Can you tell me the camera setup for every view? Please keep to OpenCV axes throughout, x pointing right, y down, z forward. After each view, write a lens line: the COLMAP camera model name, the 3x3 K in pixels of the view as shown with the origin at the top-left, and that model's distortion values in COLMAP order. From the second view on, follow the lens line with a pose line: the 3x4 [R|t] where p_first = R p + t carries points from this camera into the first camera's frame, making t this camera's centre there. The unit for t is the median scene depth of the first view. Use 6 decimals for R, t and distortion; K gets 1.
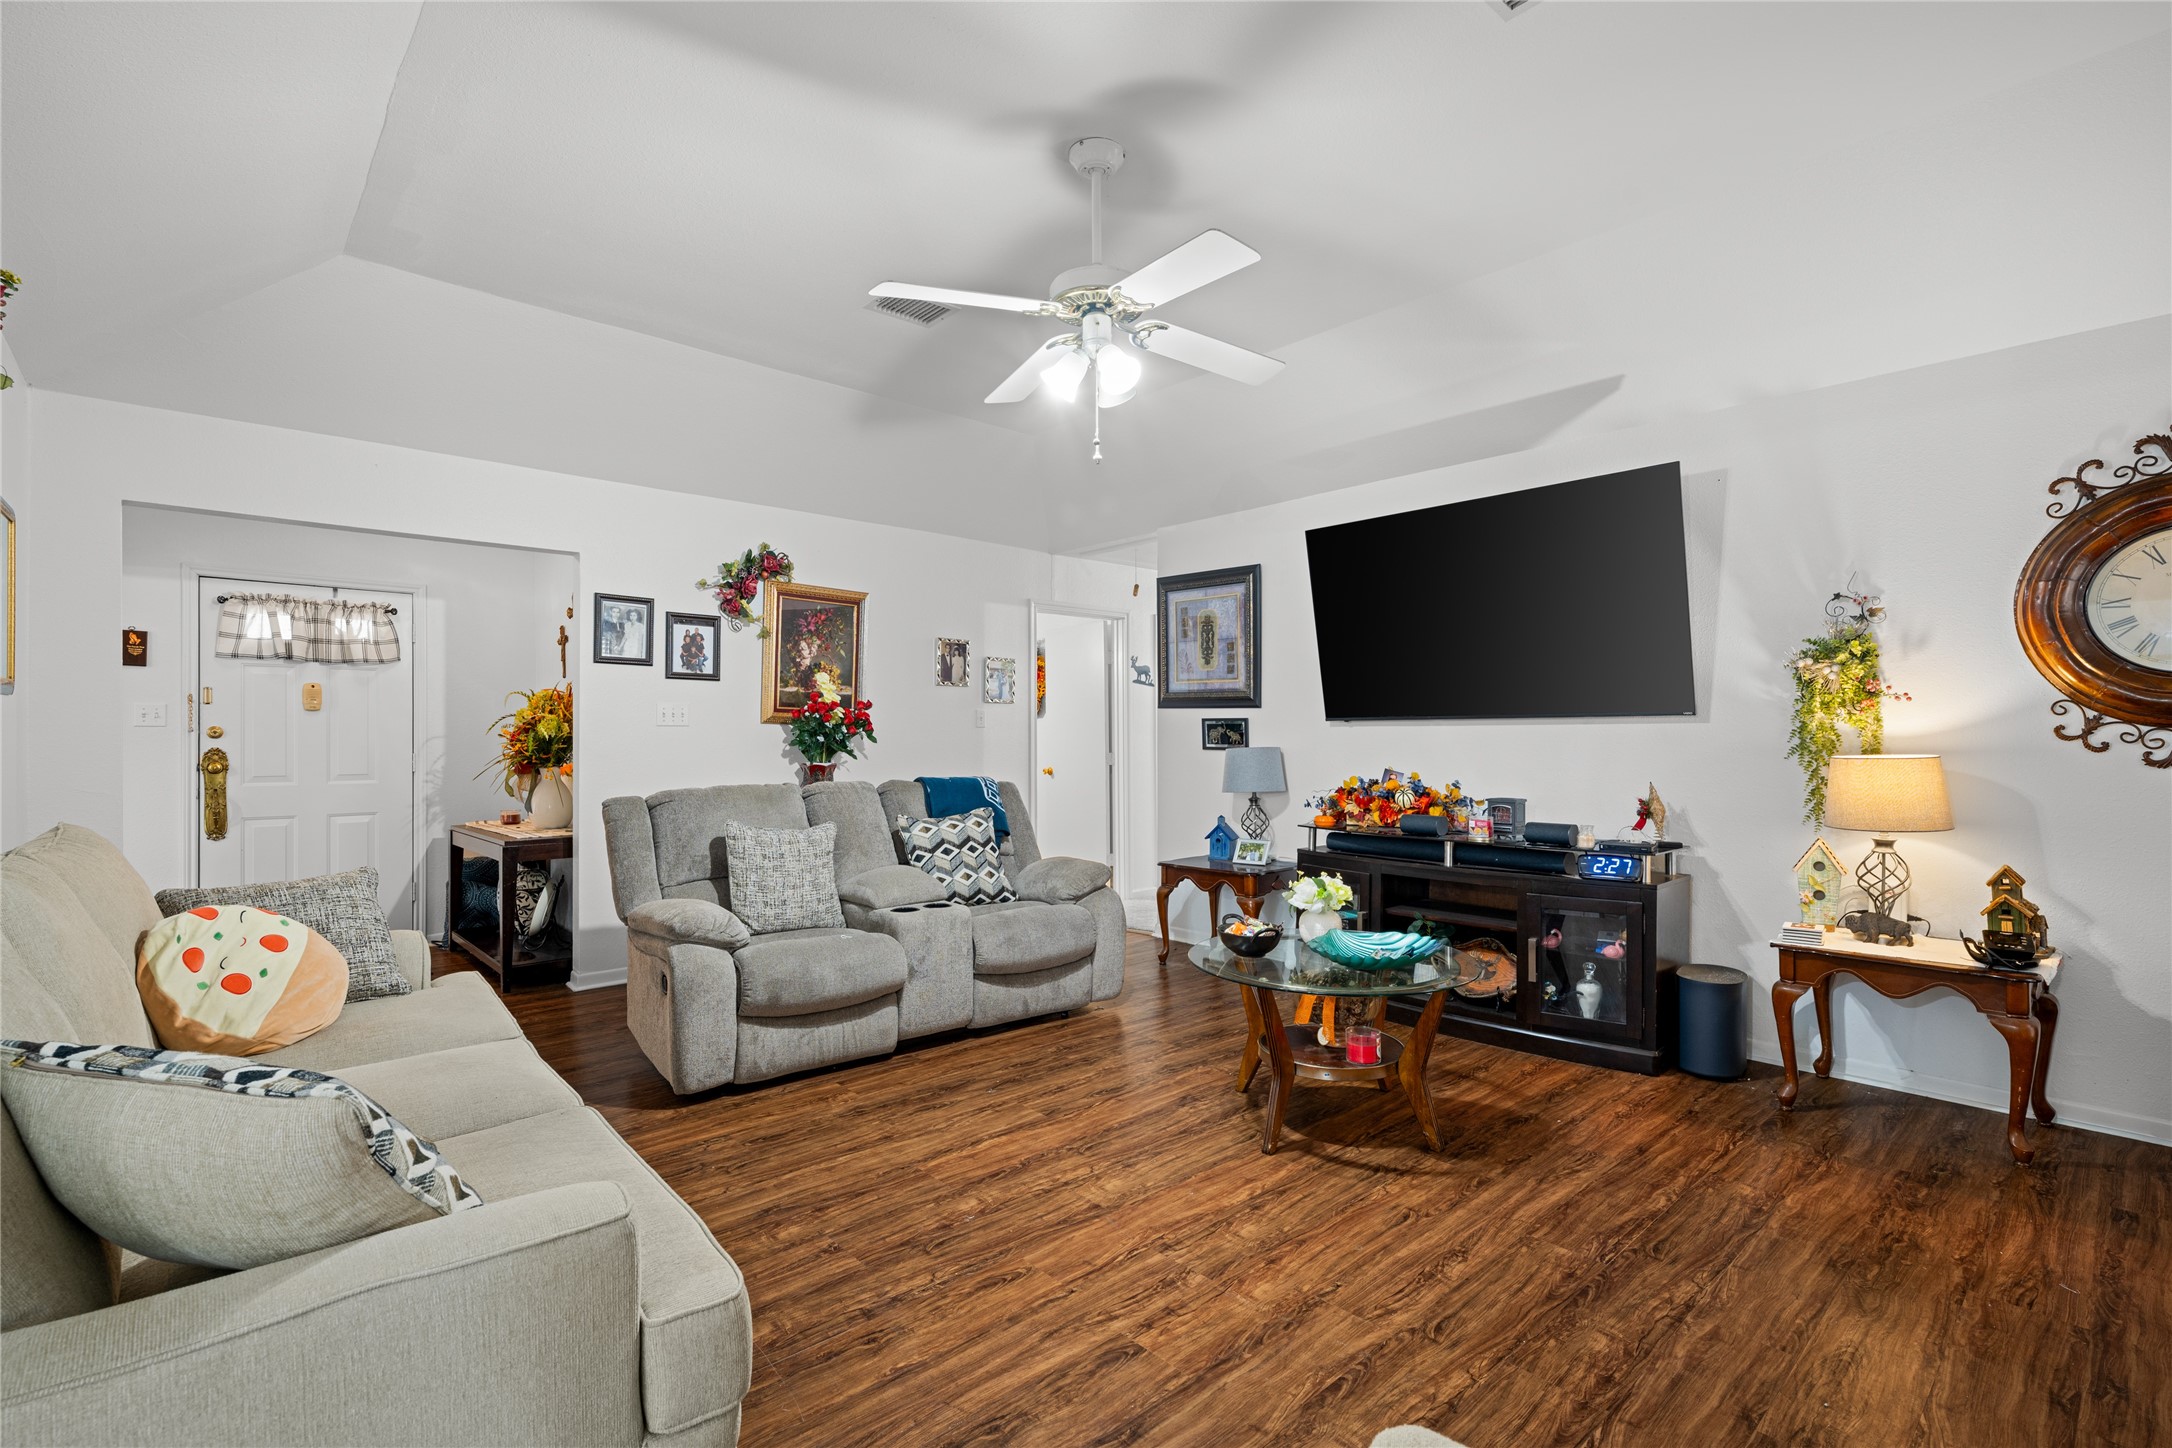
lens RADIAL K [[982.3, 0, 1086.0], [0, 982.3, 724.0], [0, 0, 1]] dist [0.002151, 0.000050]
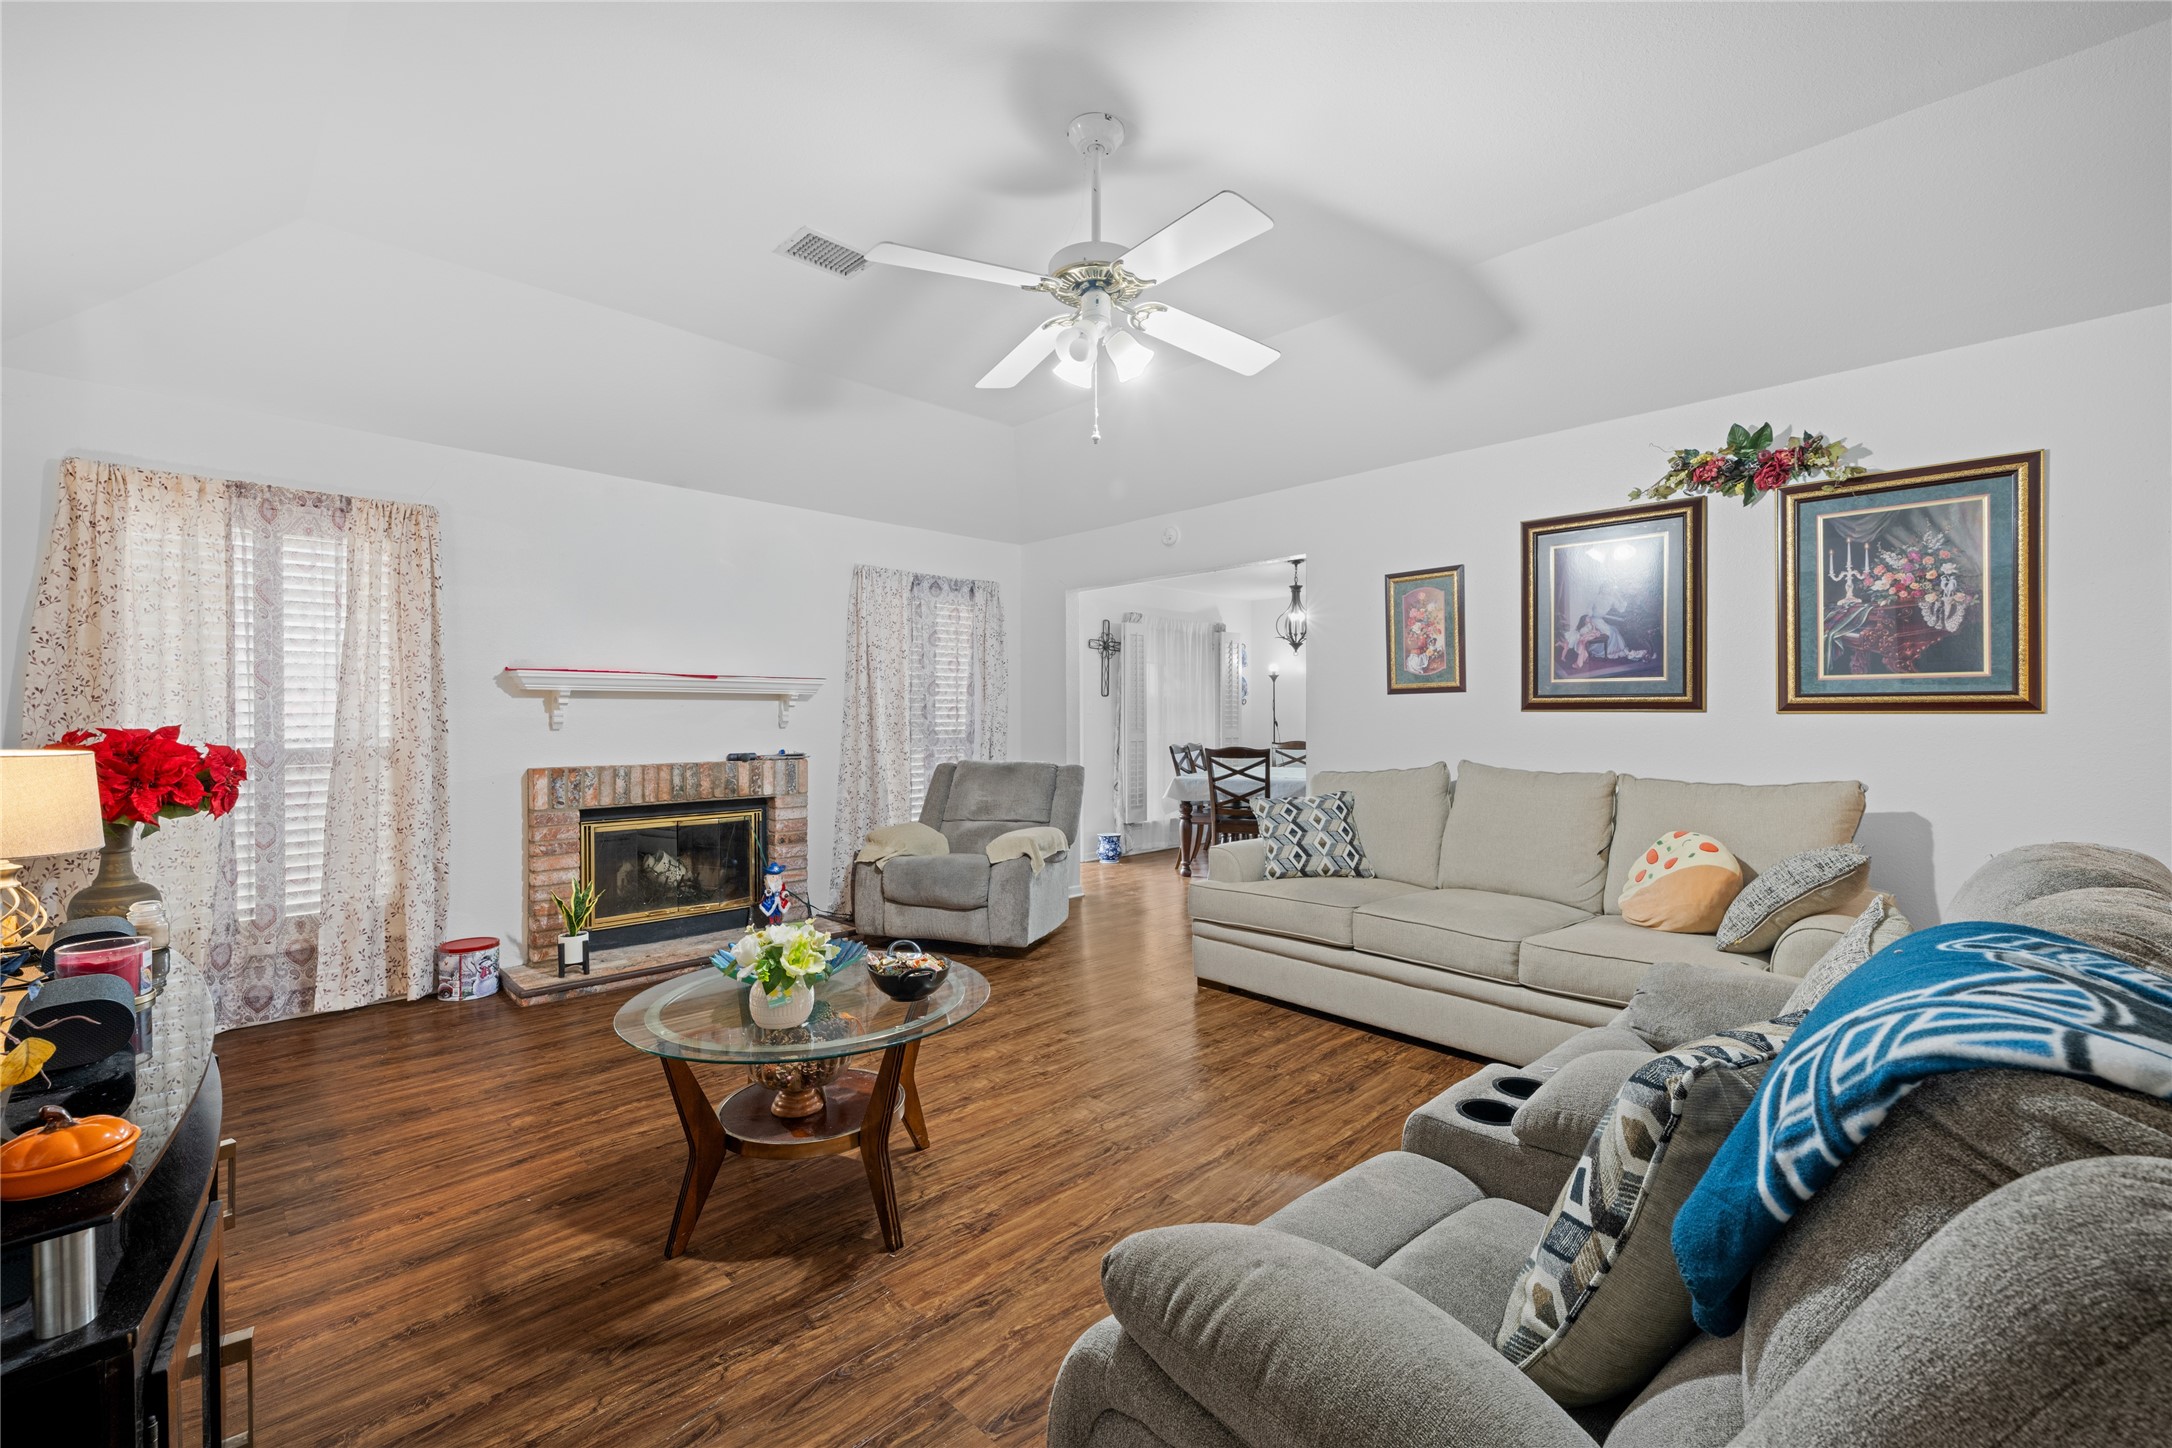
lens RADIAL K [[910.6, 0, 1118.9], [0, 910.6, 696.3], [0, 0, 1]] dist [0.000463, 0.000133]
pose [[-0.996837, 0.001136, -0.079469, 0.059521], [0.003587, 0.999522, -0.030711, 0.016949], [0.079396, -0.030899, -0.996364, 1.821470]]
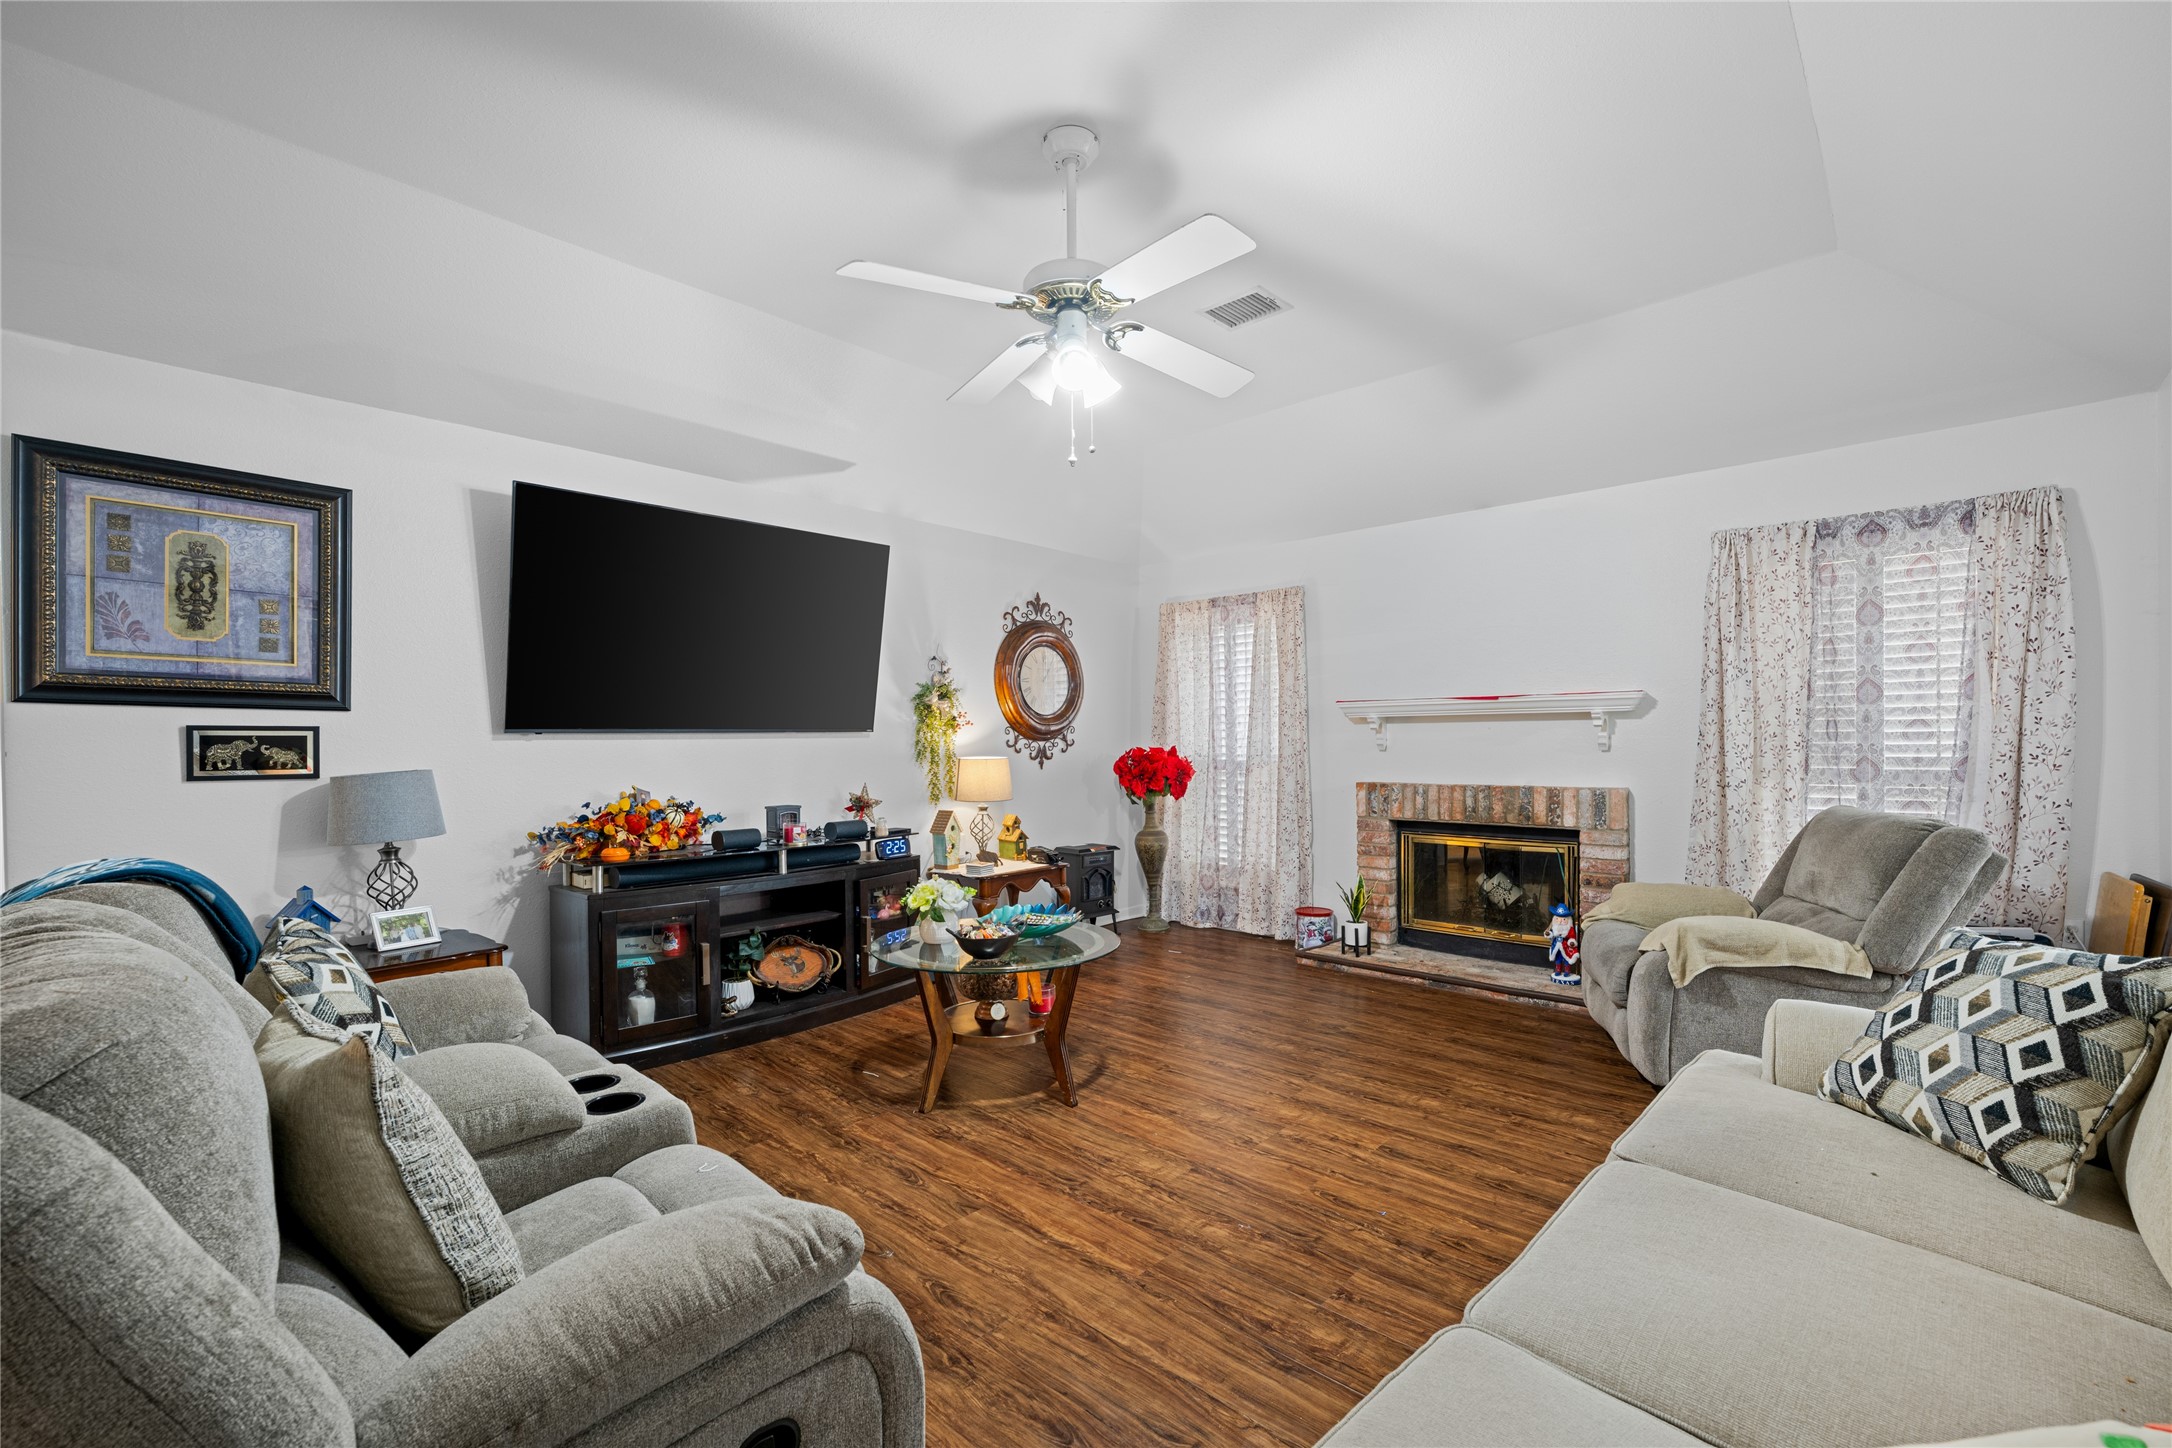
lens RADIAL K [[939.9, 0, 1084.9], [0, 939.9, 742.0], [0, 0, 1]] dist [-0.002282, -0.000197]
pose [[-0.091510, 0.002033, 0.995802, -0.868436], [0.000479, 0.999998, -0.001998, 0.009347], [-0.995804, 0.000294, -0.091511, 1.025821]]
